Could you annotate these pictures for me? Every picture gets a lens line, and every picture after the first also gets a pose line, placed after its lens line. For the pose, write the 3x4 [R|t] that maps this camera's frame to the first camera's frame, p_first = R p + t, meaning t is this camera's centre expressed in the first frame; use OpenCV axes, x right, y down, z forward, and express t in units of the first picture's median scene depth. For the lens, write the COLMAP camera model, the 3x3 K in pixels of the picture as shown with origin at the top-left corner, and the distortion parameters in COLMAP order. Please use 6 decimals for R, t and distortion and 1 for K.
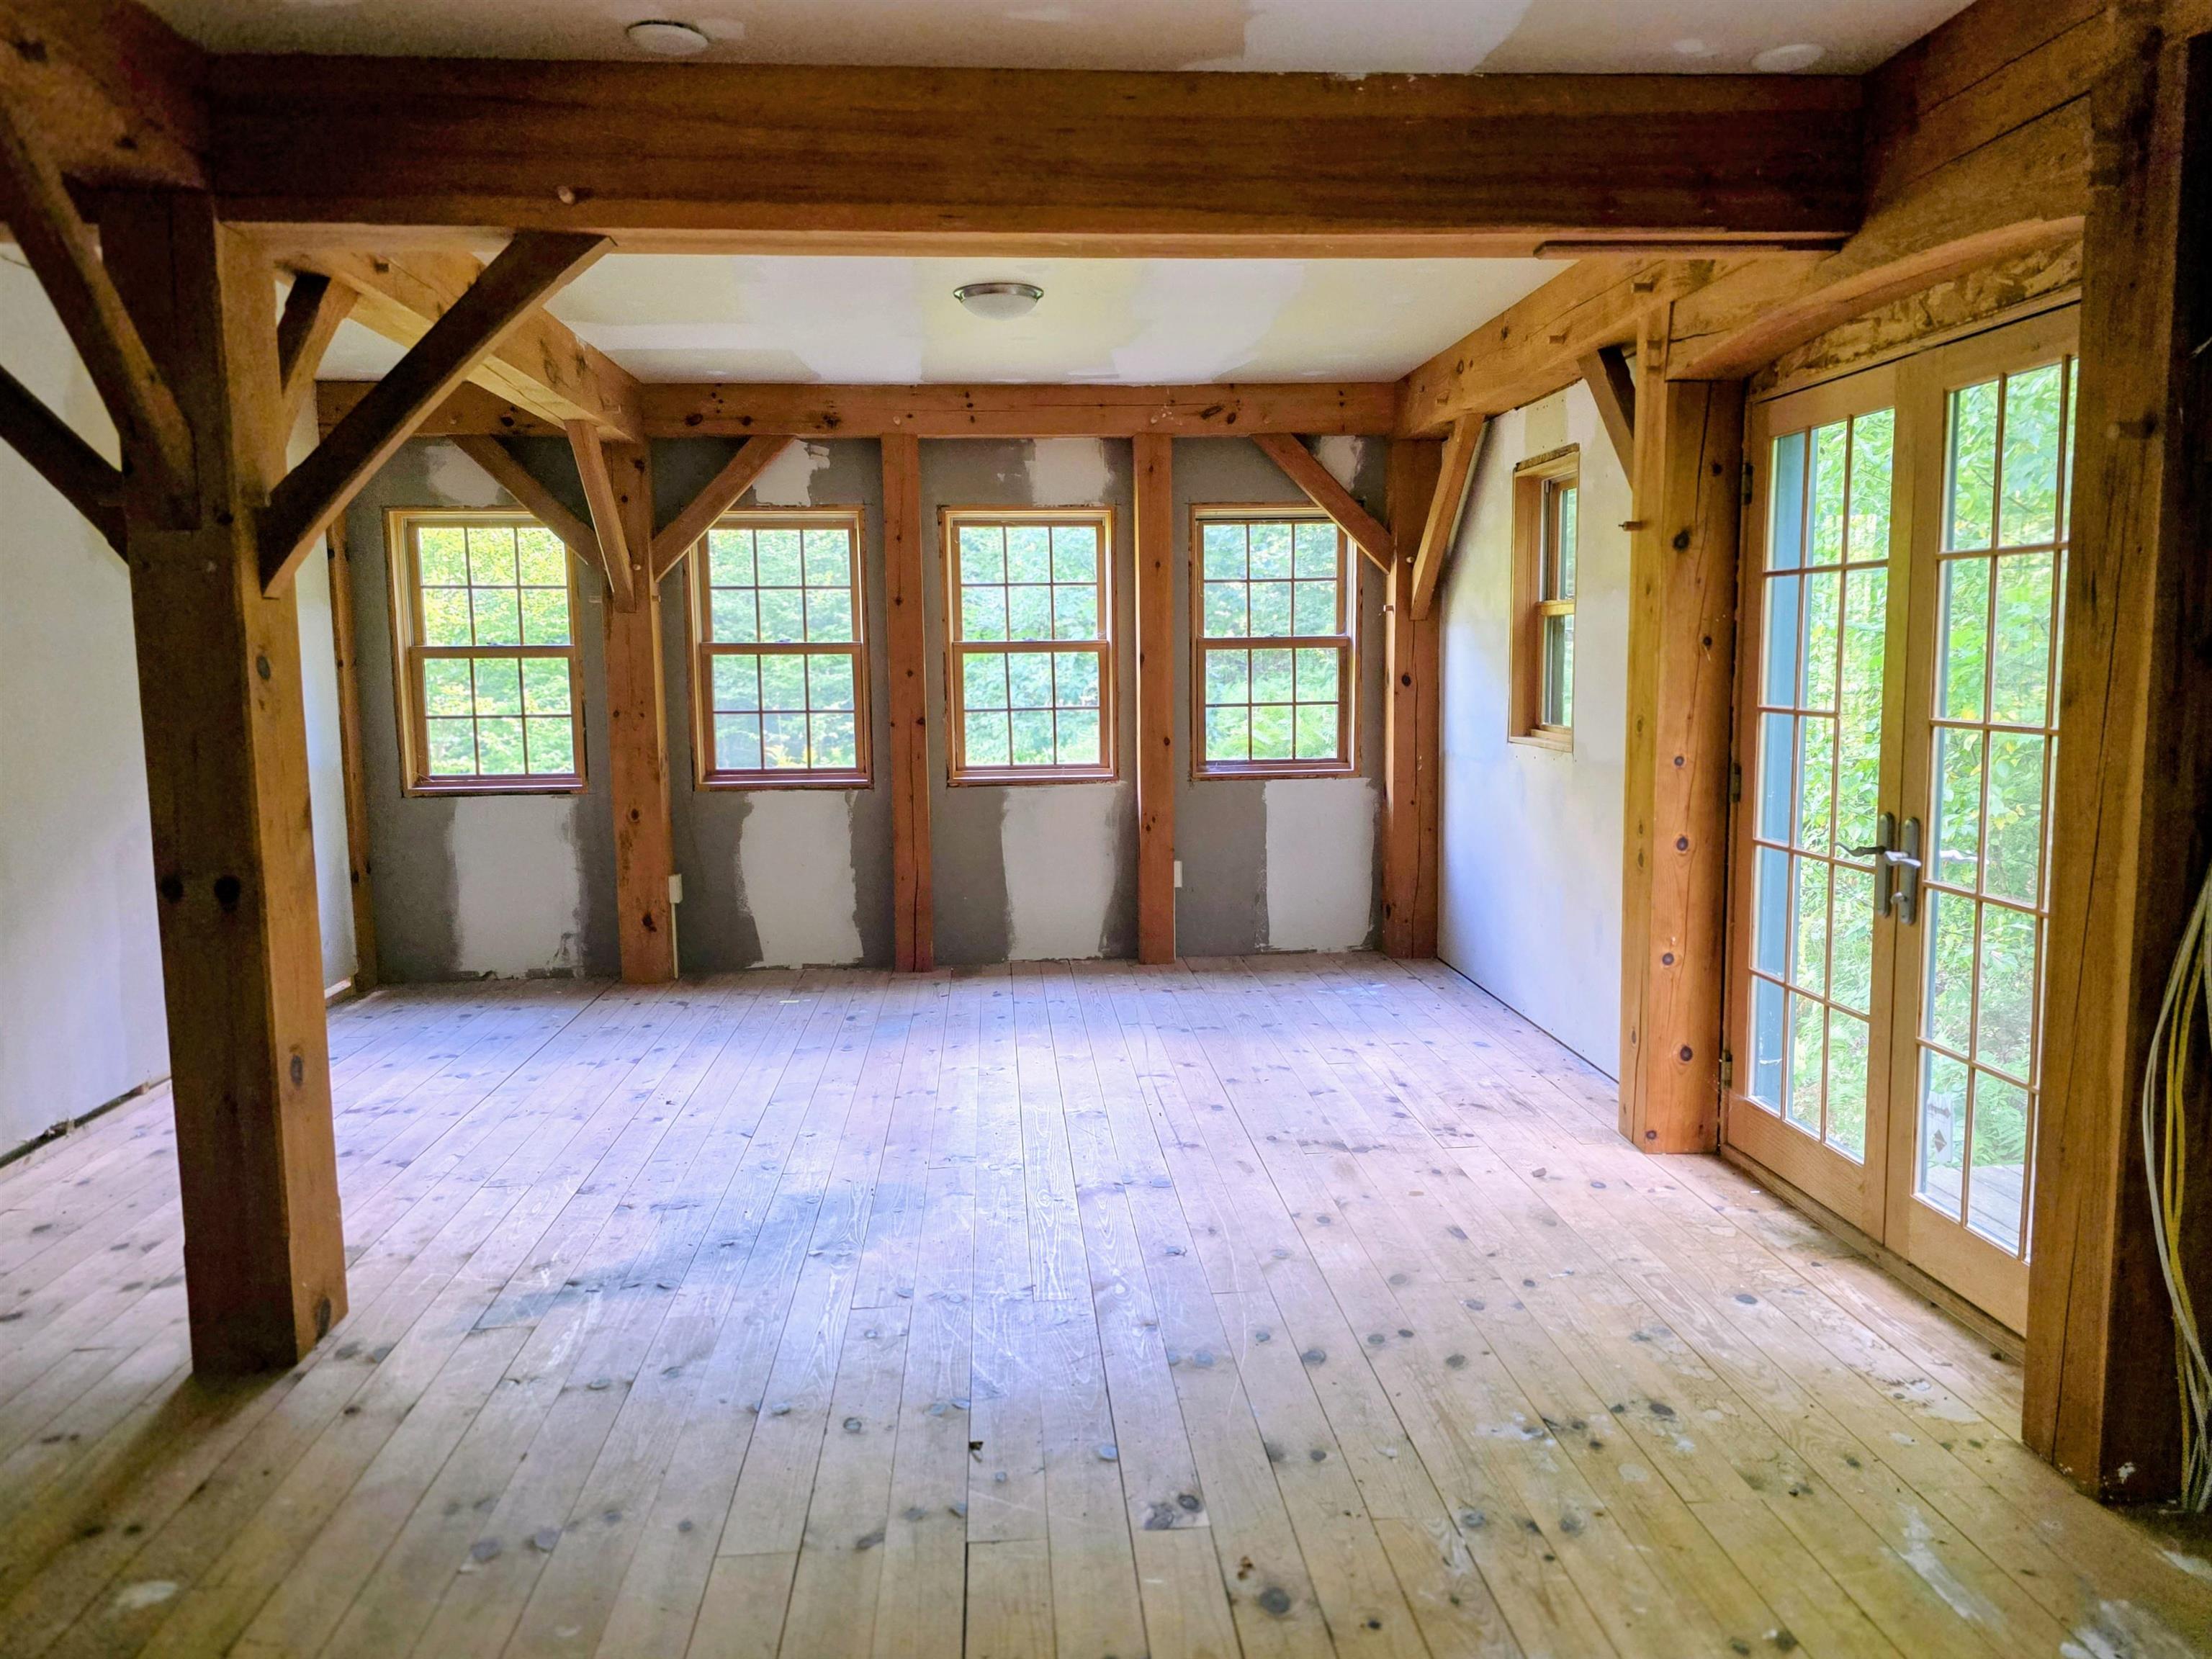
lens RADIAL K [[1544.1, 0, 1101.2], [0, 1544.1, 817.4], [0, 0, 1]] dist [0.039846, -0.035654]
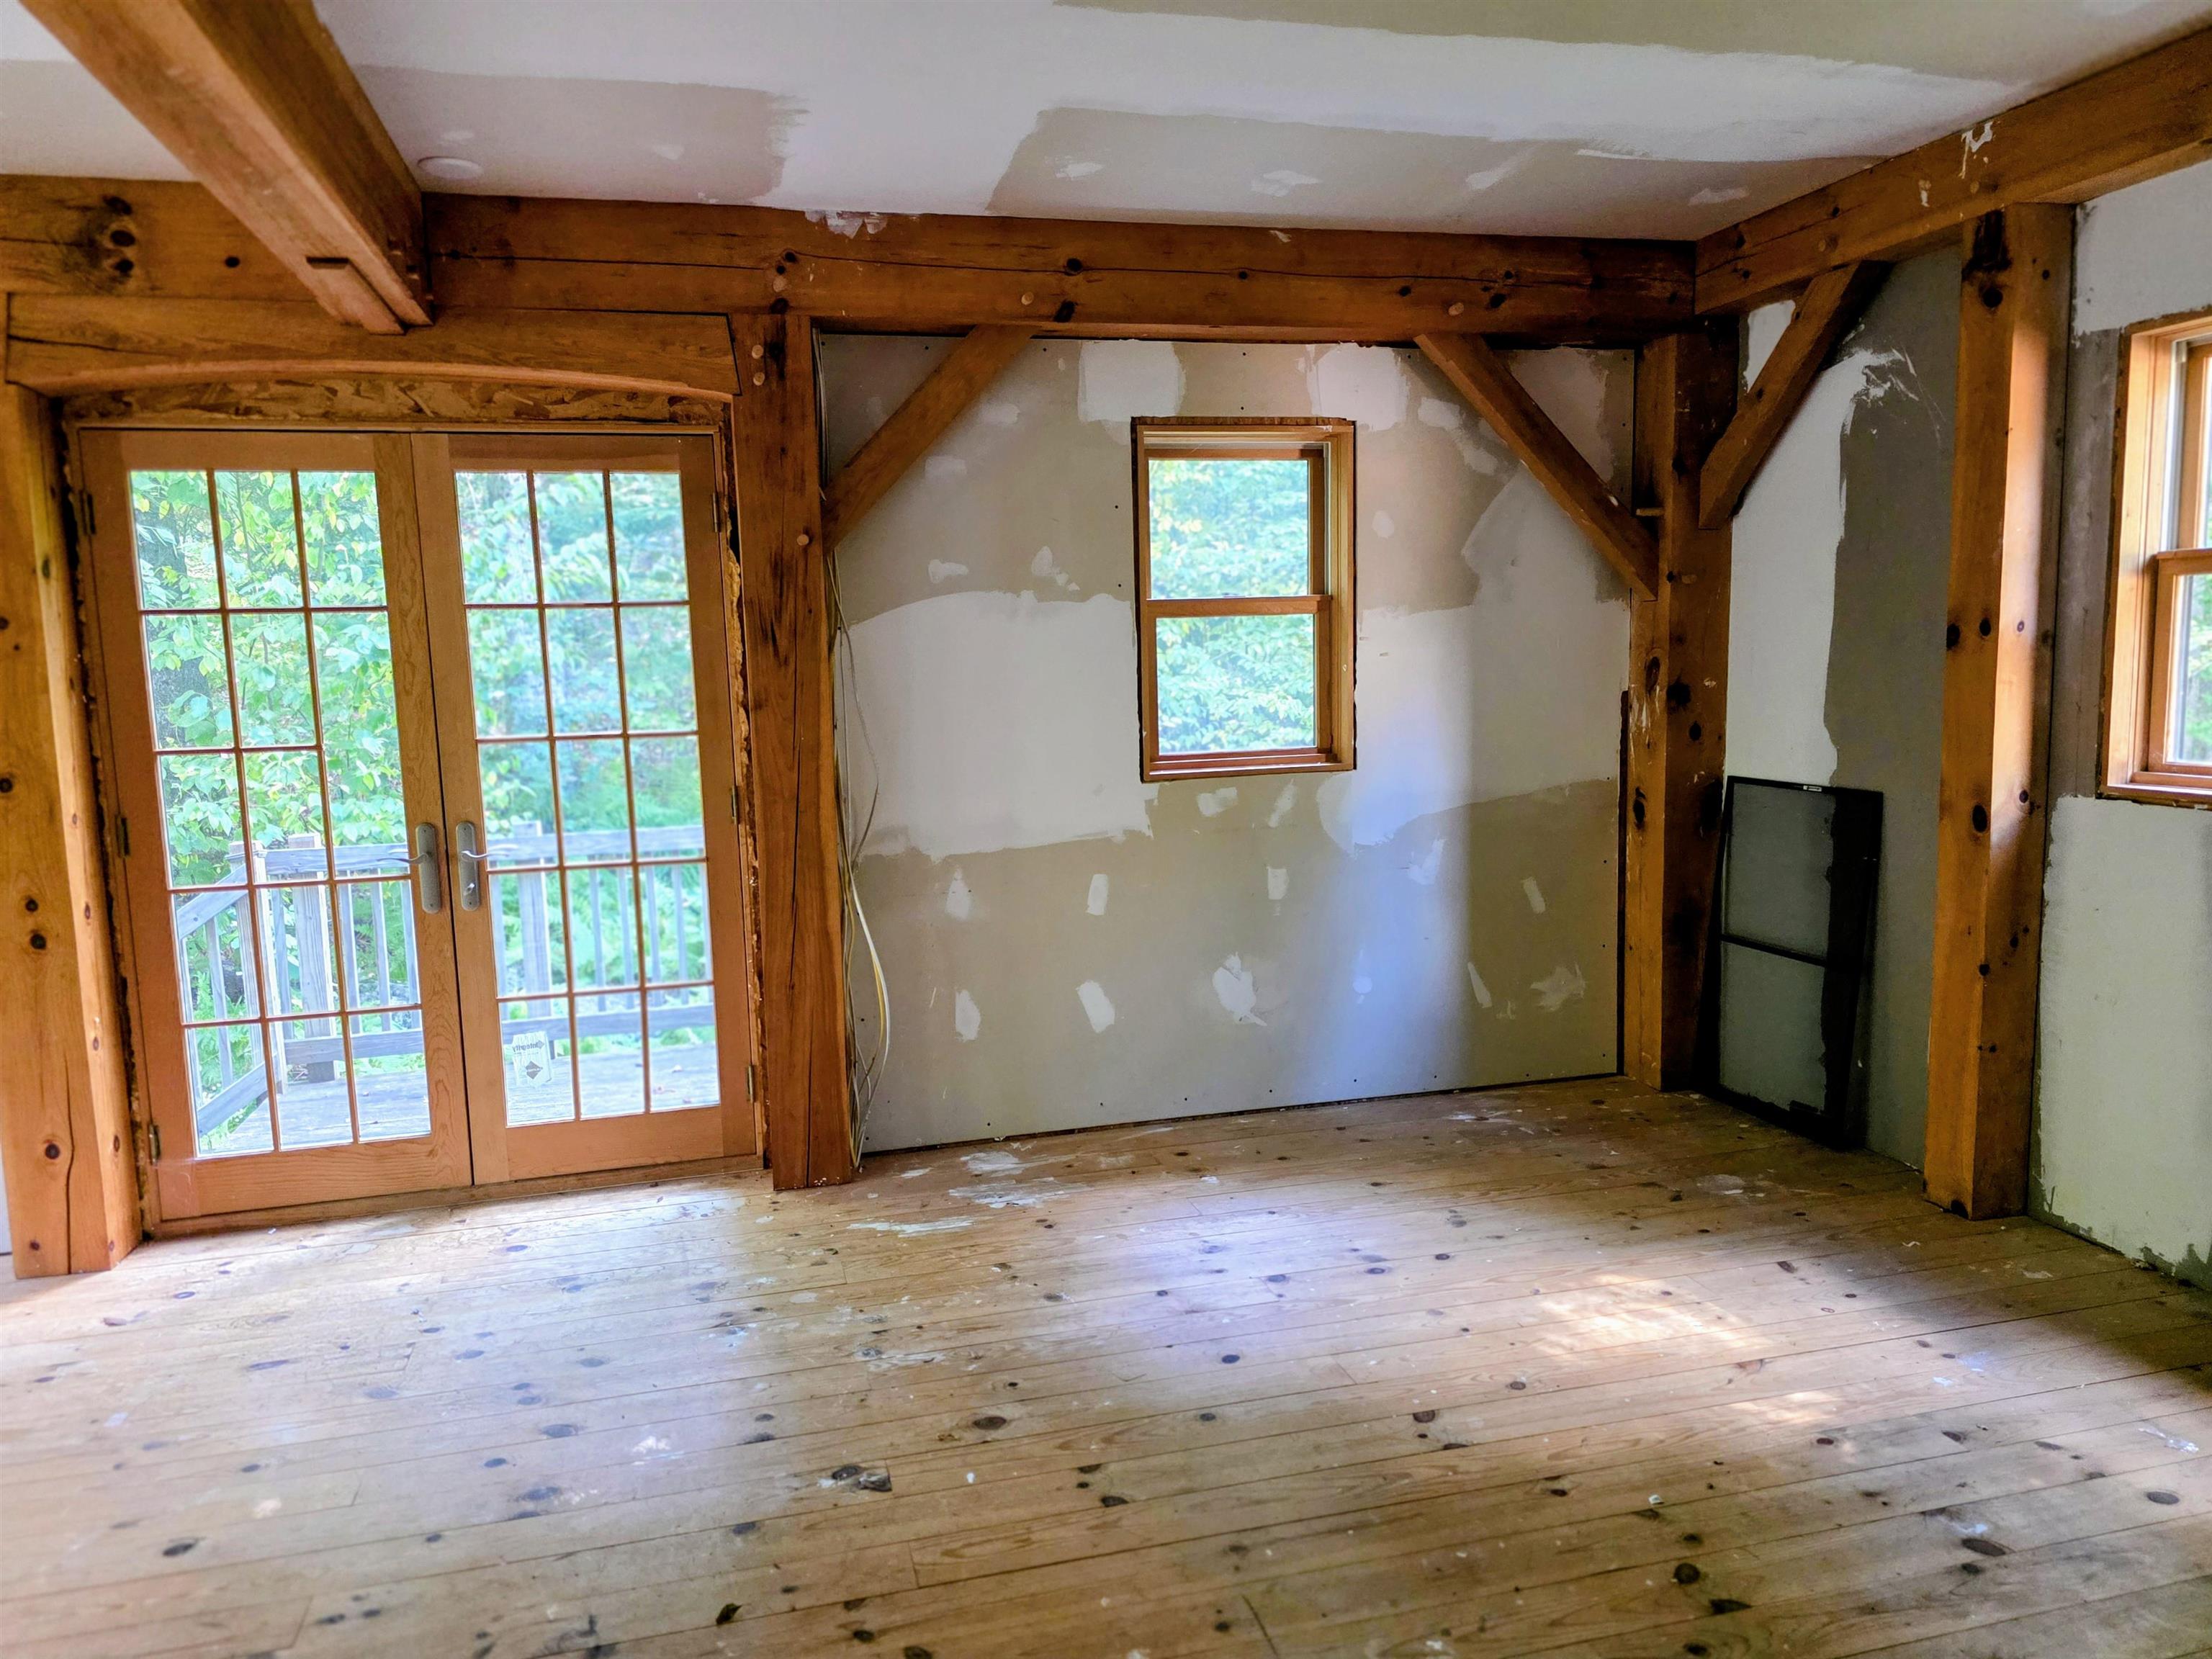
lens RADIAL K [[1544.1, 0, 1112.4], [0, 1544.1, 830.9], [0, 0, 1]] dist [0.039846, -0.035654]
pose [[-0.168382, -0.110958, 0.979457, -0.780203], [0.139222, 0.981007, 0.135068, -0.089420], [-0.975840, 0.159105, -0.149736, 0.727366]]
